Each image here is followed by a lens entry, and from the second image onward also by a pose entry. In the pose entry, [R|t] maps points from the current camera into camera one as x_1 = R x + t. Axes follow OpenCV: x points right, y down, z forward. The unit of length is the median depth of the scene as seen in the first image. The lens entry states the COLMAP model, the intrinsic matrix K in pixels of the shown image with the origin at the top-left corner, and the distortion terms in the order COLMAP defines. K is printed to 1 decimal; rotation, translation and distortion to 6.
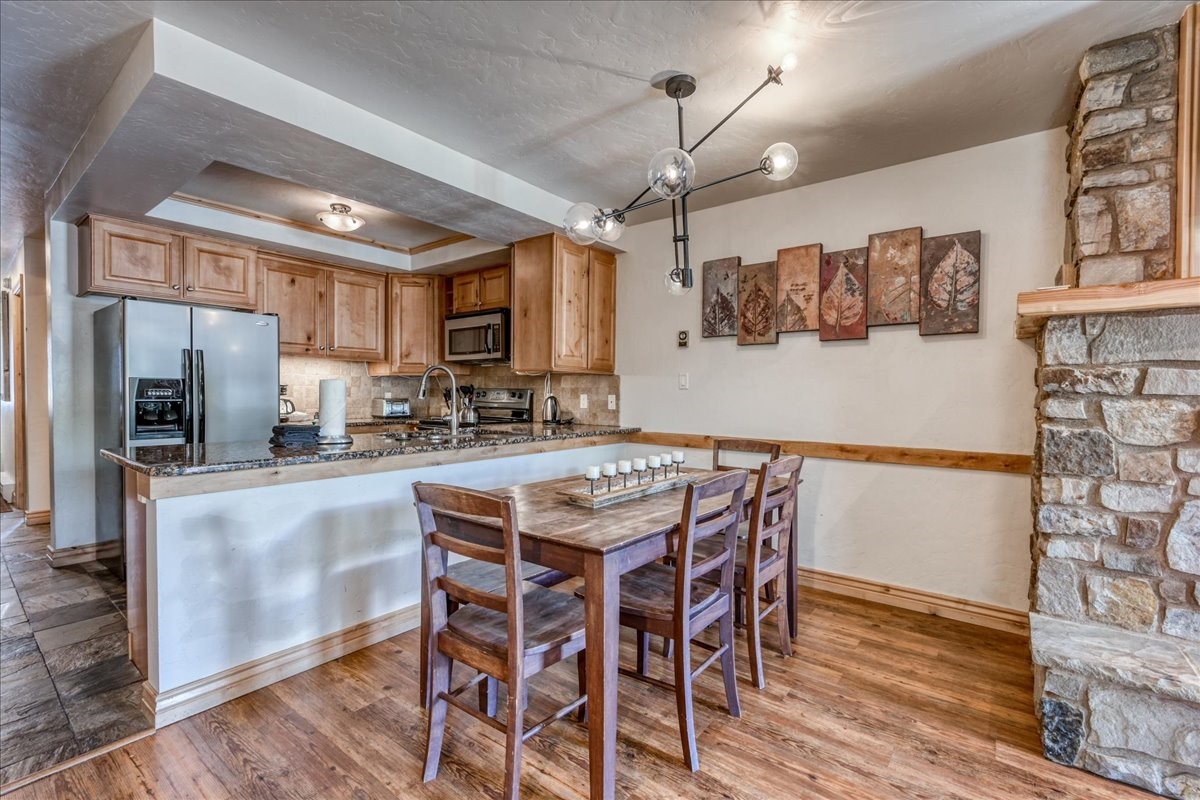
lens RADIAL K [[512.4, 0, 602.8], [0, 512.4, 402.9], [0, 0, 1]] dist [0.000717, -0.002075]
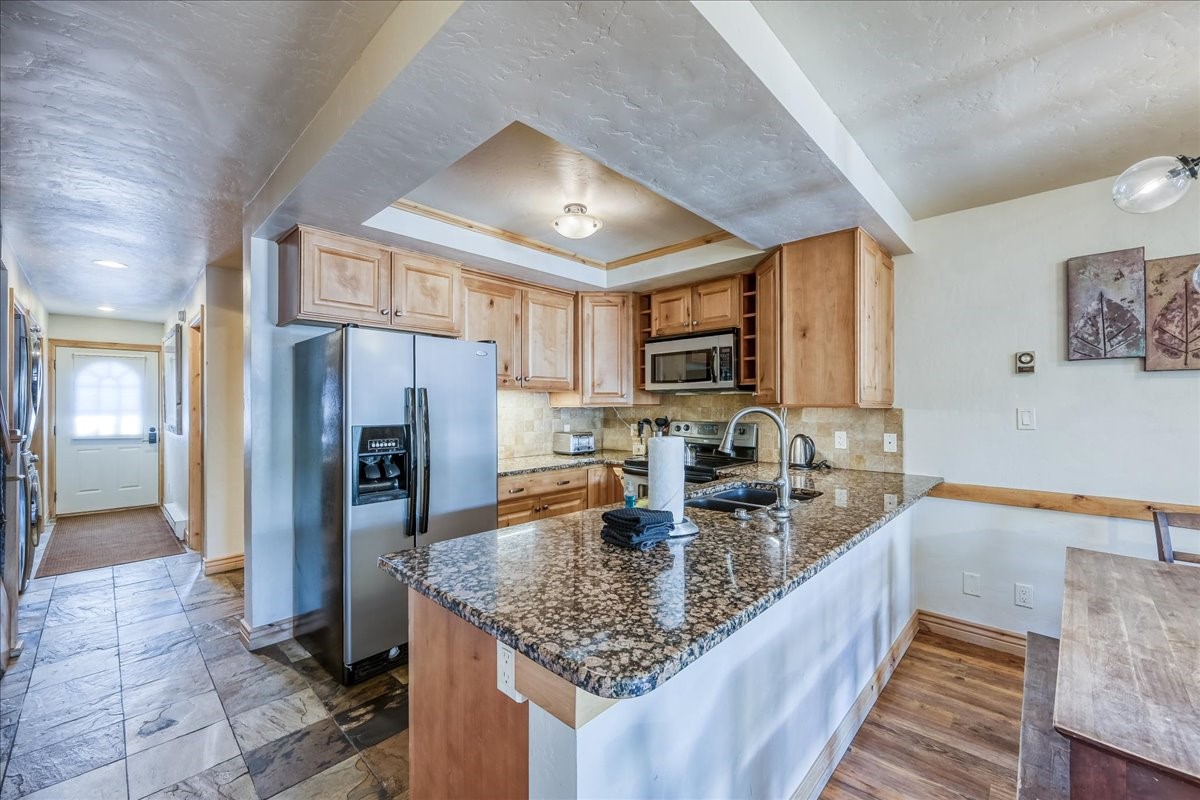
lens RADIAL K [[468.4, 0, 605.5], [0, 468.4, 403.1], [0, 0, 1]] dist [-0.006844, 0.000780]
pose [[0.995585, -0.009985, -0.093334, -0.372756], [0.007733, 0.999671, -0.024463, -0.051187], [0.093548, 0.023634, 0.995334, 0.254478]]
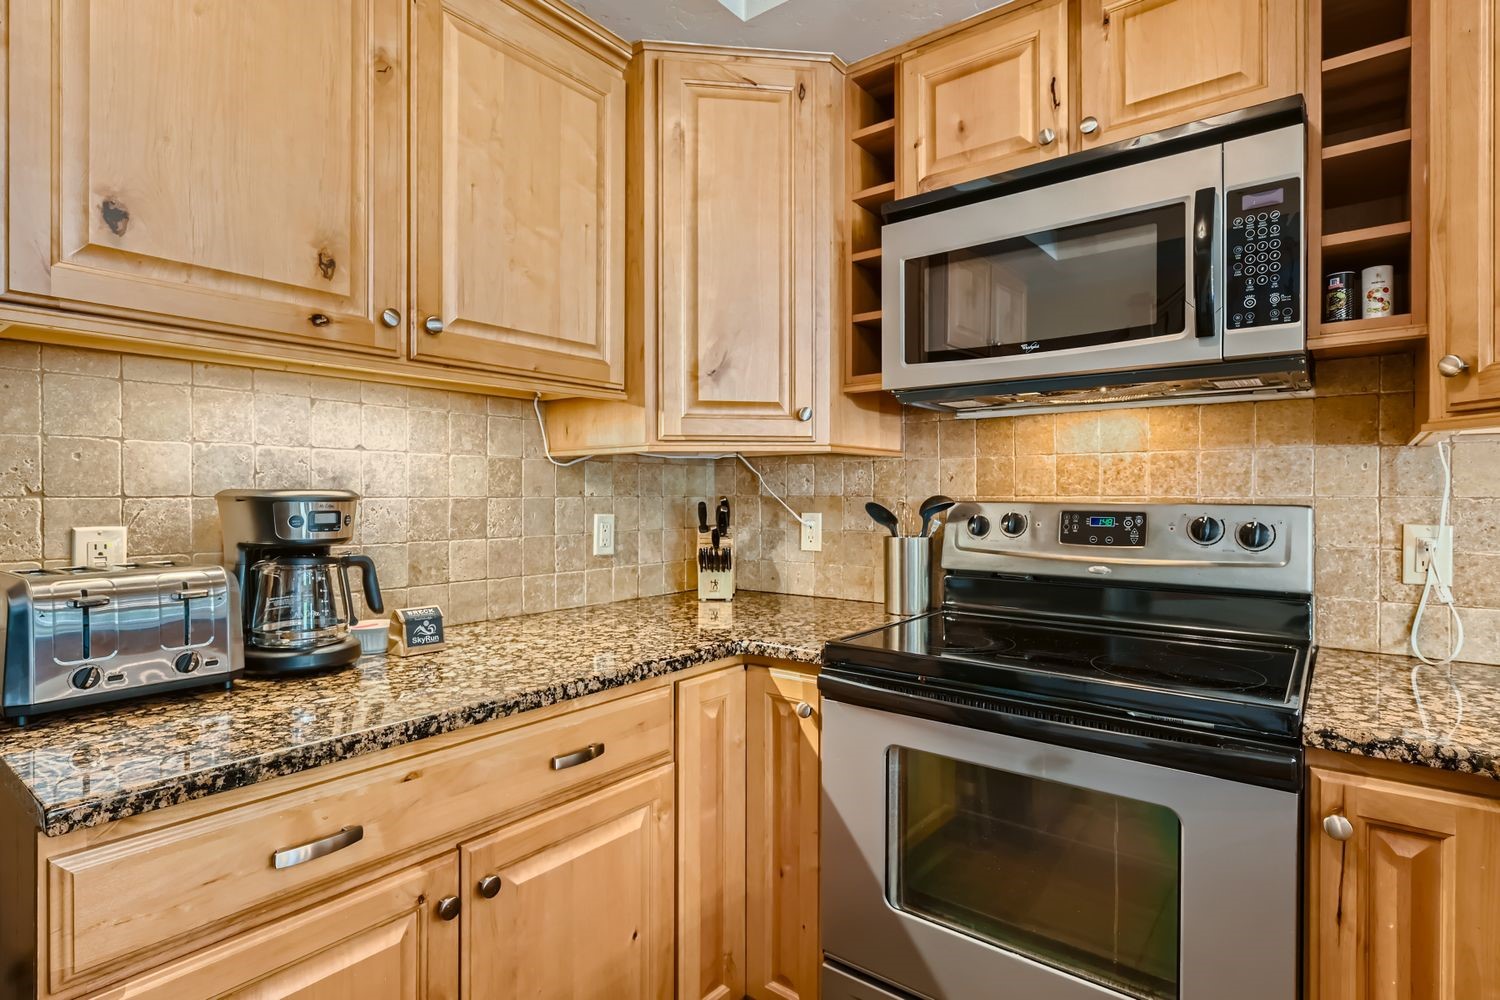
lens RADIAL K [[755.9, 0, 757.4], [0, 755.9, 498.2], [0, 0, 1]] dist [-0.003684, 0.000841]
pose [[0.999982, -0.005903, 0.001076, -0.455278], [0.005916, 0.999898, -0.013023, -0.032753], [-0.000999, 0.013029, 0.999915, 0.792536]]
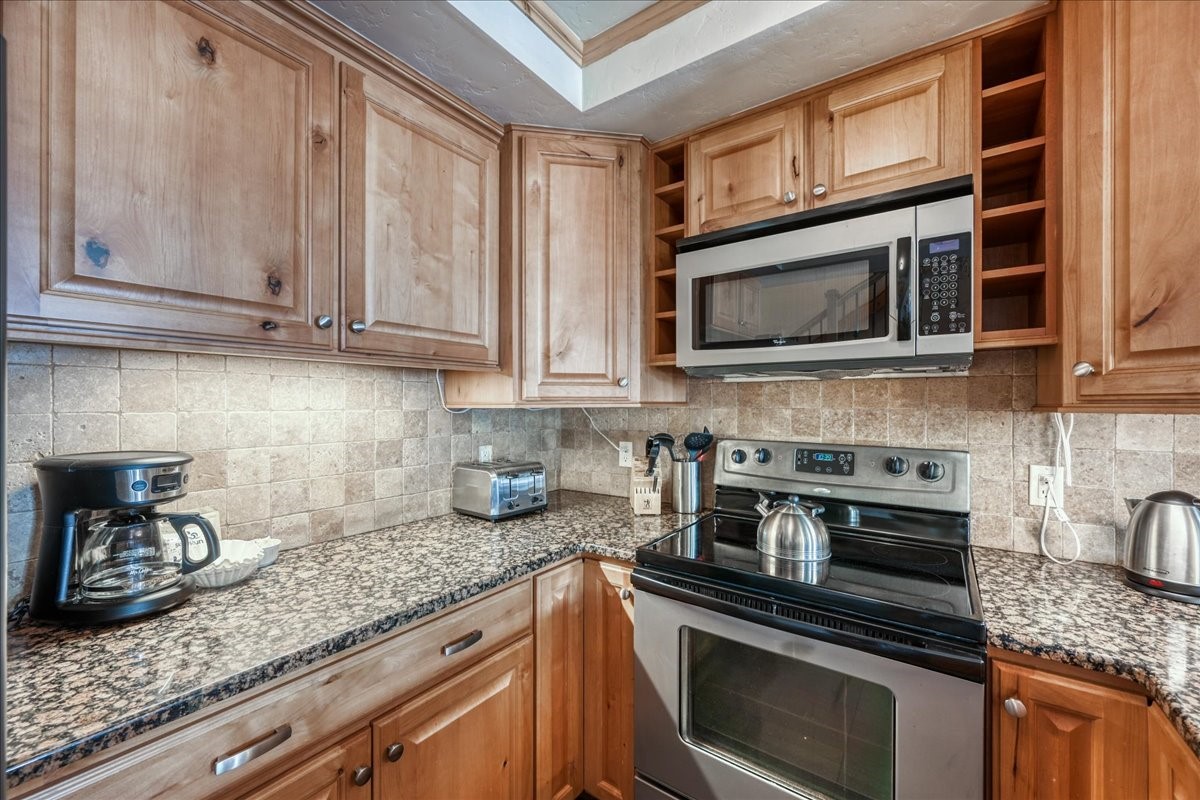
lens RADIAL K [[468.4, 0, 605.9], [0, 468.4, 406.2], [0, 0, 1]] dist [-0.006844, 0.000780]
pose [[0.999059, -0.006775, 0.042830, -0.458944], [0.007342, 0.999887, -0.013096, -0.063507], [-0.042737, 0.013398, 0.998997, 0.838028]]
